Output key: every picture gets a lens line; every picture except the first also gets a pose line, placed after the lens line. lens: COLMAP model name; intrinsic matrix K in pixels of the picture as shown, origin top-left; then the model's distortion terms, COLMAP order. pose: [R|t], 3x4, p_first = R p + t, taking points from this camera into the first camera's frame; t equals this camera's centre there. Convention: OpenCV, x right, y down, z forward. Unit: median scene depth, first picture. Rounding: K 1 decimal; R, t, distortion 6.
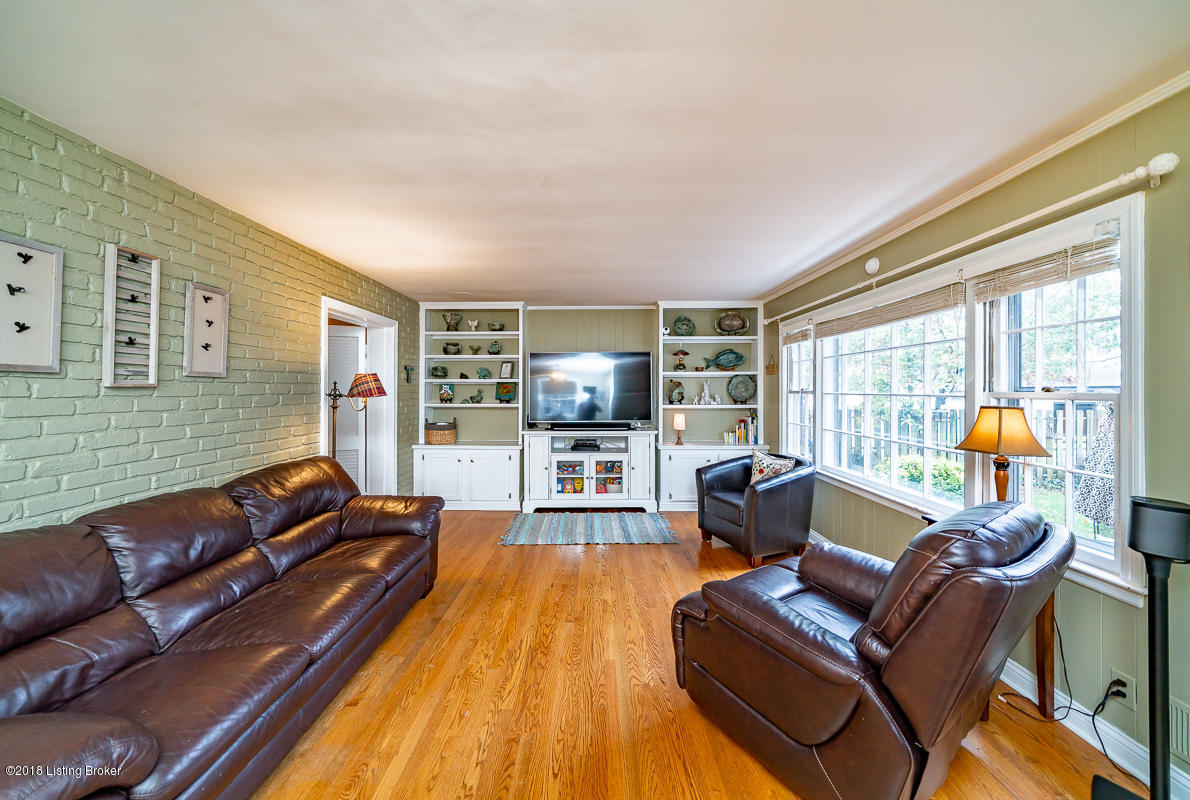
lens RADIAL K [[412.6, 0, 597.9], [0, 412.6, 388.1], [0, 0, 1]] dist [-0.005597, 0.000413]
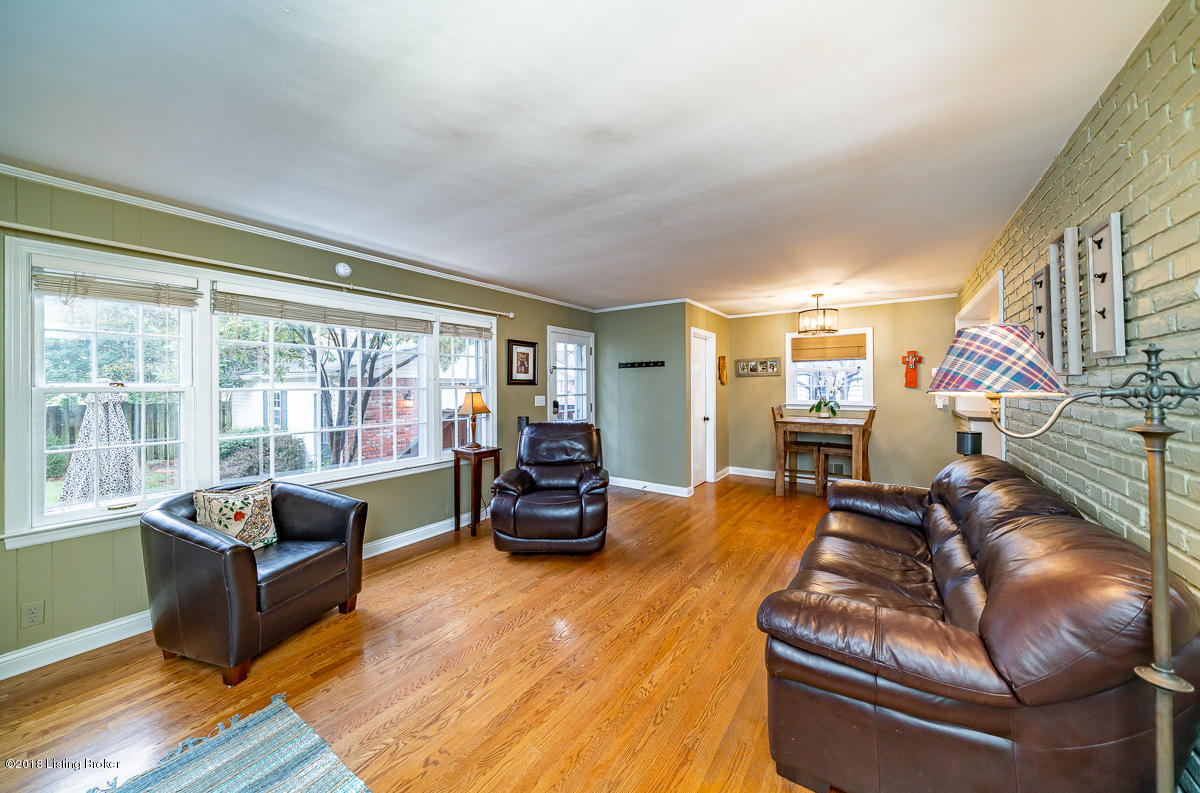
lens RADIAL K [[416.1, 0, 601.7], [0, 416.1, 390.1], [0, 0, 1]] dist [-0.005597, 0.000413]
pose [[-0.821857, 0.011615, 0.569575, -0.685020], [0.011131, 0.999929, -0.004330, 0.040287], [-0.569585, 0.002782, -0.821928, 2.049513]]
